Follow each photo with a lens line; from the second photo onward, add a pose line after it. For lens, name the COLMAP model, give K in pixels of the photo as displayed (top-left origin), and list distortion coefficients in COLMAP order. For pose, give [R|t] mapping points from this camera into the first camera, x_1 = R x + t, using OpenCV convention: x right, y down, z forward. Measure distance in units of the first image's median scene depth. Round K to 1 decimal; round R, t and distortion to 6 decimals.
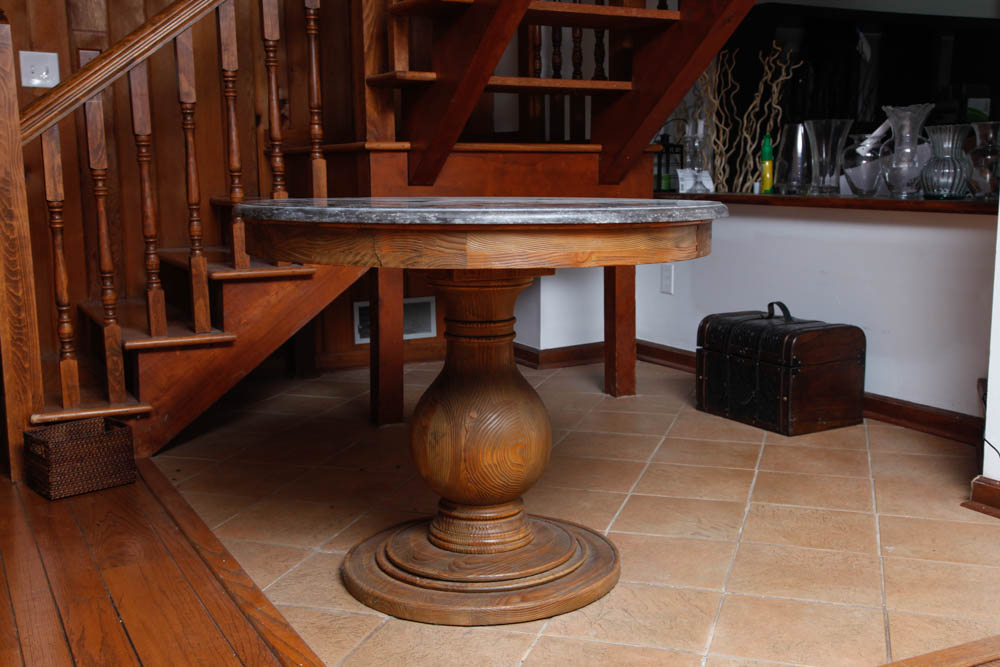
lens RADIAL K [[1142.2, 0, 500.0], [0, 1142.2, 333.5], [0, 0, 1]] dist [0.047249, 0.008651]
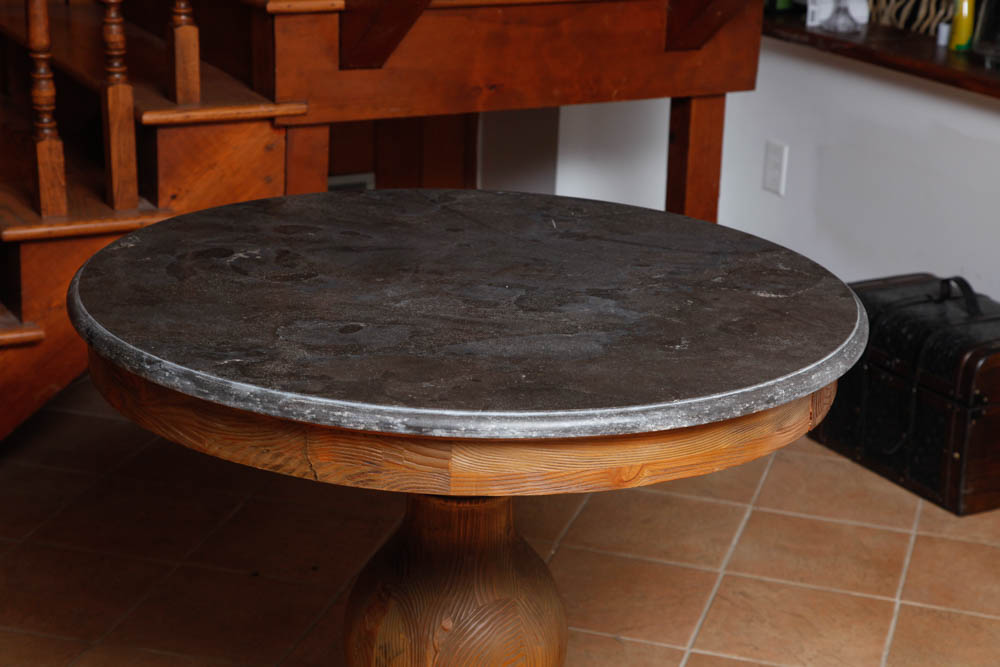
lens RADIAL K [[2065.3, 0, 500.0], [0, 2065.3, 333.5], [0, 0, 1]] dist [0.335799, 0.291784]
pose [[0.999193, 0.035520, 0.018778, -0.015203], [-0.038221, 0.984410, 0.171688, -0.205821], [-0.012387, -0.172267, 0.984972, -0.081311]]
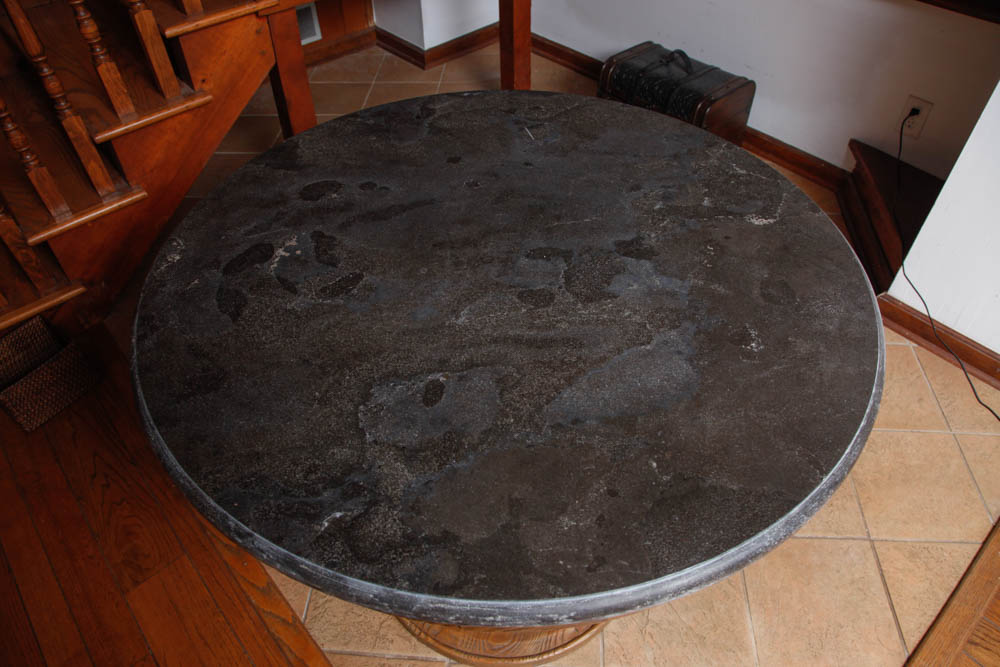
lens RADIAL K [[685.7, 0, 503.9], [0, 685.7, 349.2], [0, 0, 1]] dist [-0.119342, 0.050513]
pose [[0.970279, -0.176391, 0.165665, -0.068527], [0.034274, 0.777868, 0.627493, -0.234384], [-0.239549, -0.603165, 0.760794, 0.489151]]
